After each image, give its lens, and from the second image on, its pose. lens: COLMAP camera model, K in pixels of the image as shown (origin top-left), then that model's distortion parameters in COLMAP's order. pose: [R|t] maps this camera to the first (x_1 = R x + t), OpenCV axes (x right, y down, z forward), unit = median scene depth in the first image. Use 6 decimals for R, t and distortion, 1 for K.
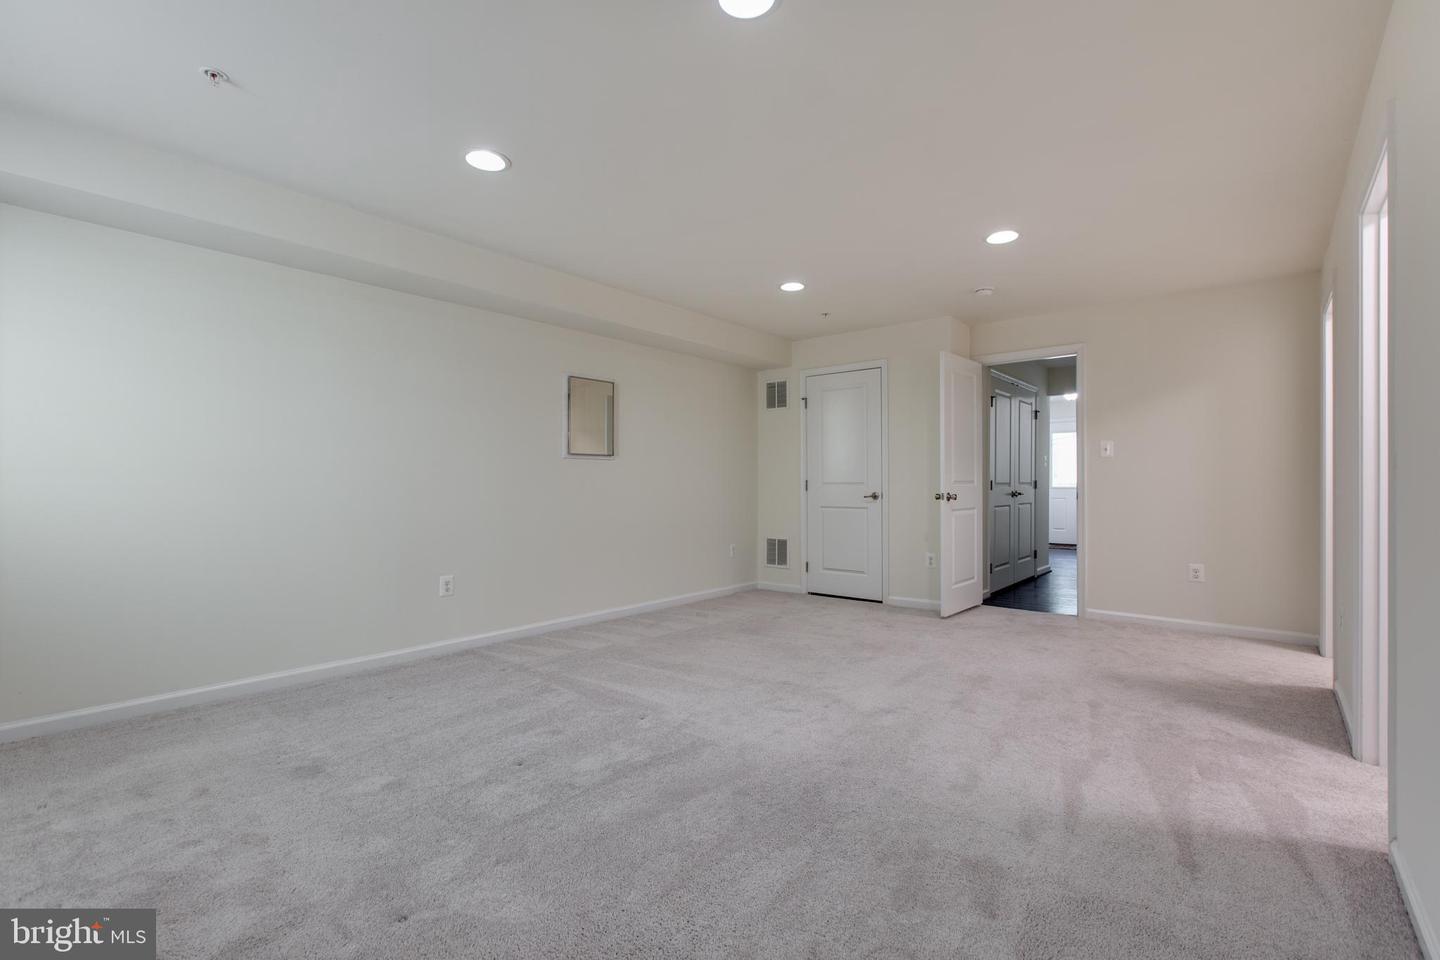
lens RADIAL K [[657.6, 0, 715.8], [0, 657.6, 484.2], [0, 0, 1]] dist [0.012415, -0.000520]
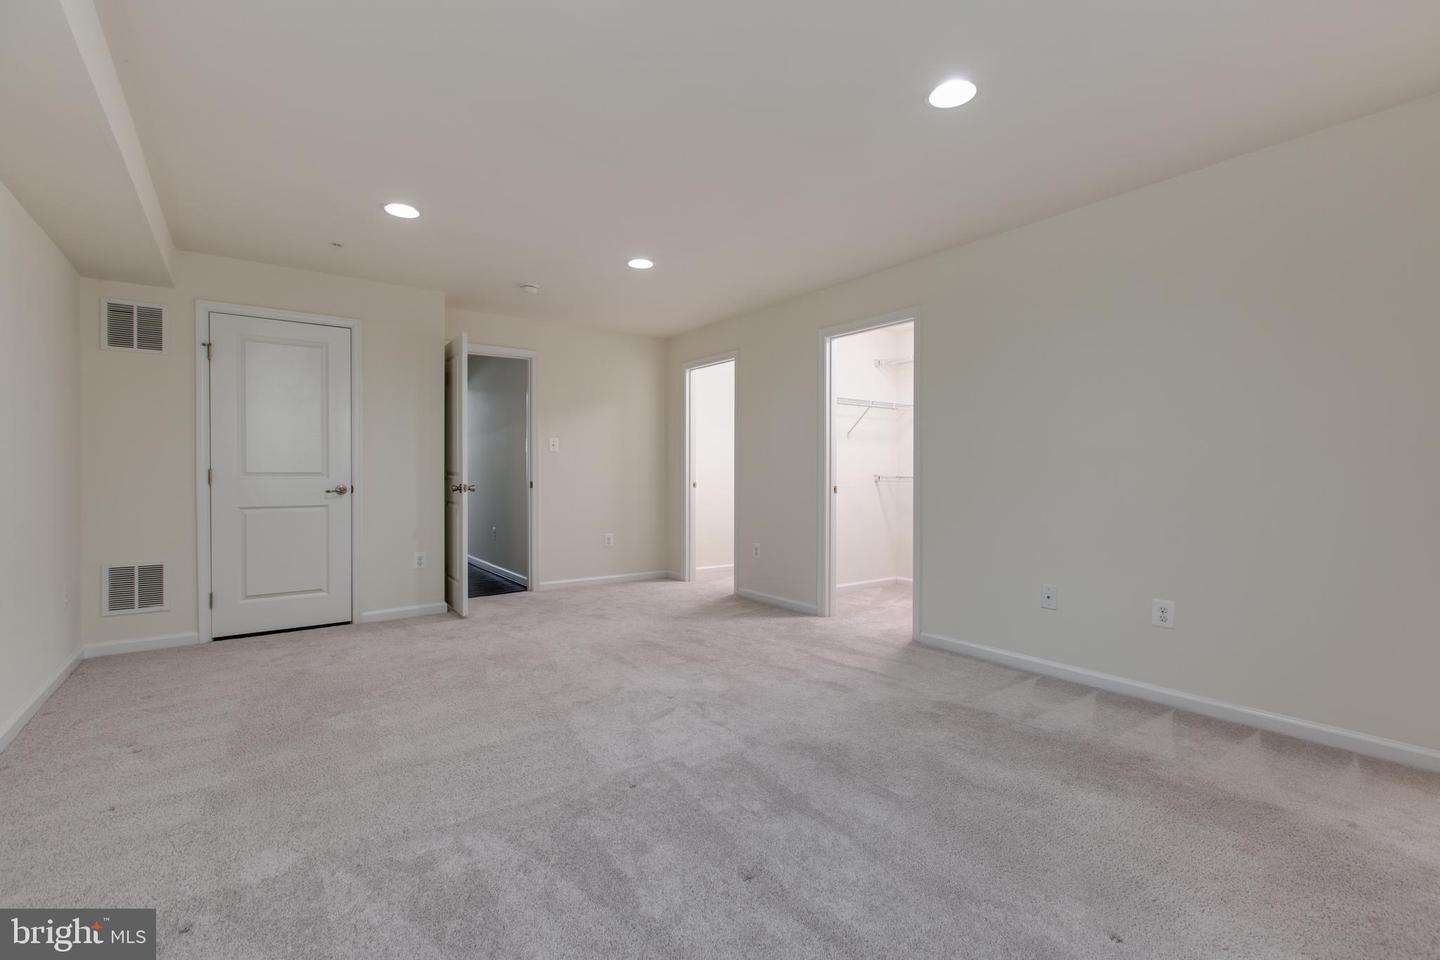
lens RADIAL K [[657.6, 0, 720.2], [0, 657.6, 475.7], [0, 0, 1]] dist [0.012415, -0.000520]
pose [[0.225983, -0.001521, 0.974130, -0.470050], [0.002379, 0.999997, 0.001010, 0.001327], [-0.974128, 0.002089, 0.225986, 0.421160]]
